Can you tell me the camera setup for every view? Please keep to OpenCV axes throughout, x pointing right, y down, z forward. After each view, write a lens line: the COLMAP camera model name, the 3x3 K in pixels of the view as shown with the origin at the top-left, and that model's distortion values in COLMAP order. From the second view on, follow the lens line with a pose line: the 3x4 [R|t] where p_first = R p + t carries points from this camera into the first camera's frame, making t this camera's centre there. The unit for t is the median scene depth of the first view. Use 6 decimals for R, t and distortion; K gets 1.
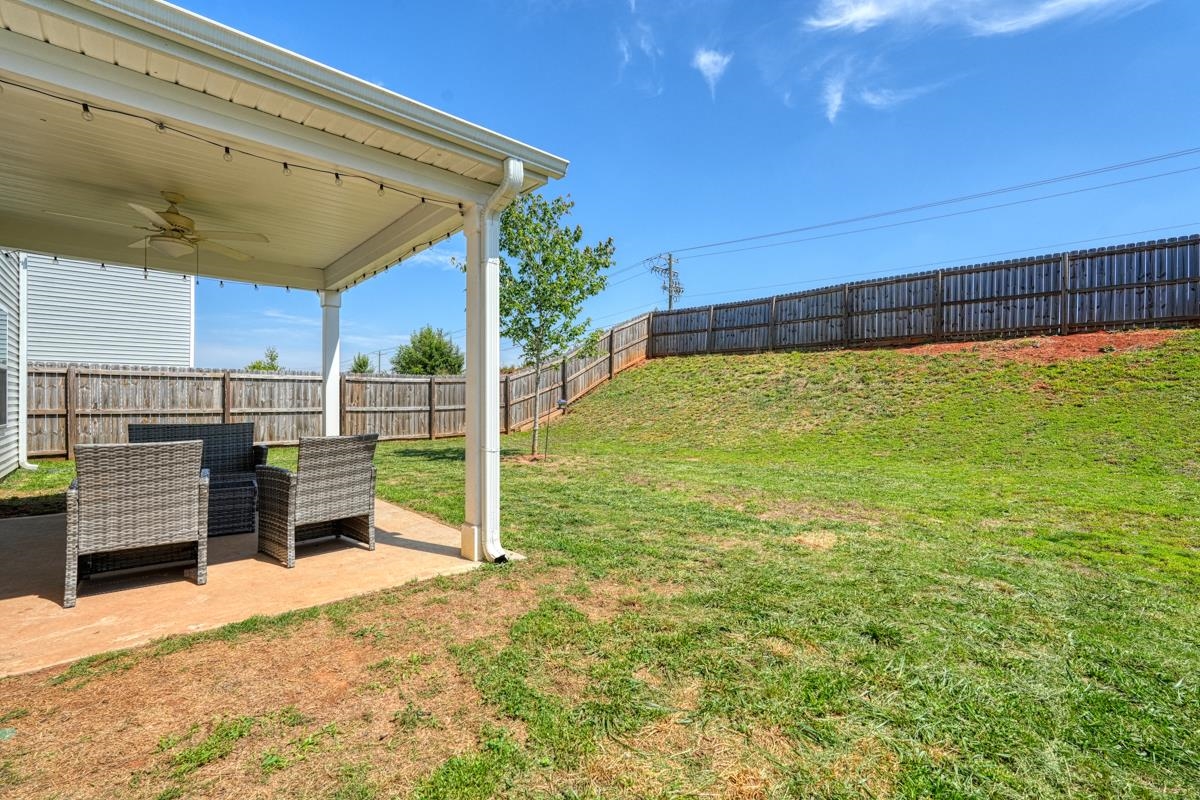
lens RADIAL K [[523.7, 0, 600.0], [0, 523.7, 400.0], [0, 0, 1]] dist [-0.002722, 0.000708]
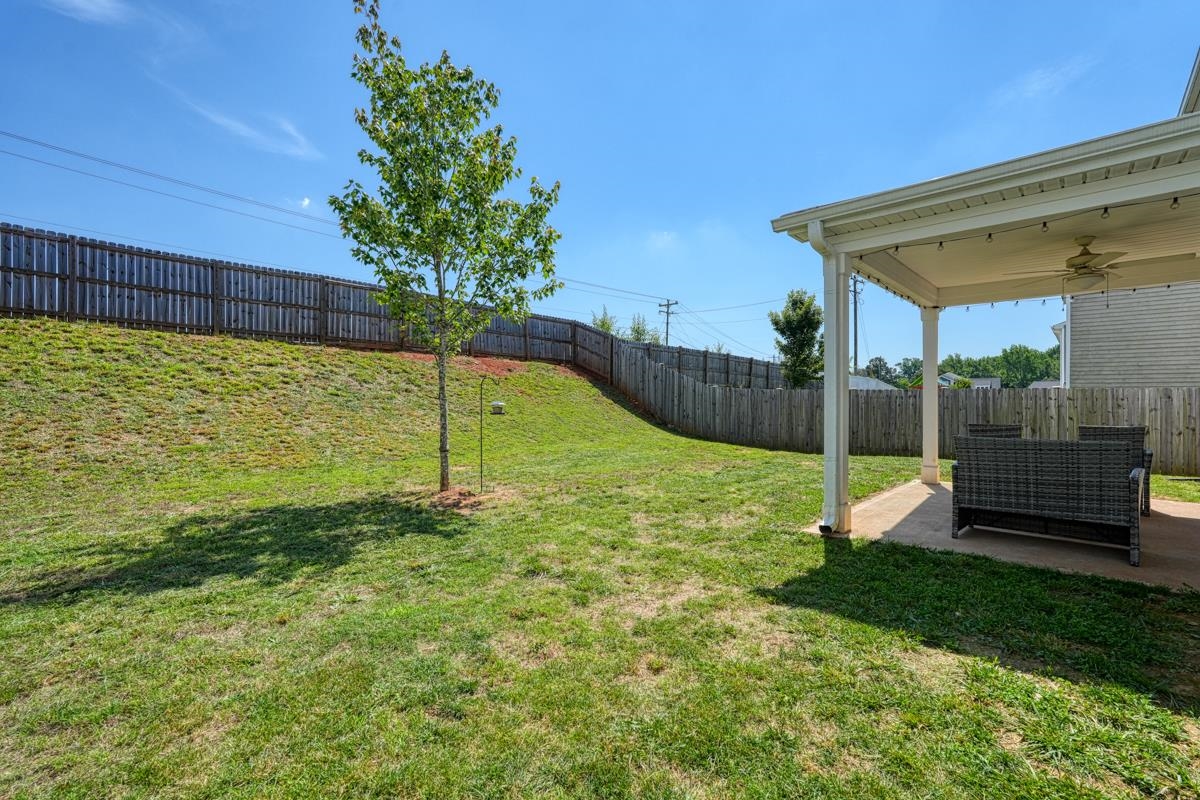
lens RADIAL K [[523.7, 0, 600.0], [0, 523.7, 400.0], [0, 0, 1]] dist [-0.002722, 0.000708]
pose [[-0.056480, -0.005302, 0.998390, -0.513905], [-0.007551, 0.999960, 0.004883, -0.007247], [-0.998375, -0.007263, -0.056518, 0.566398]]
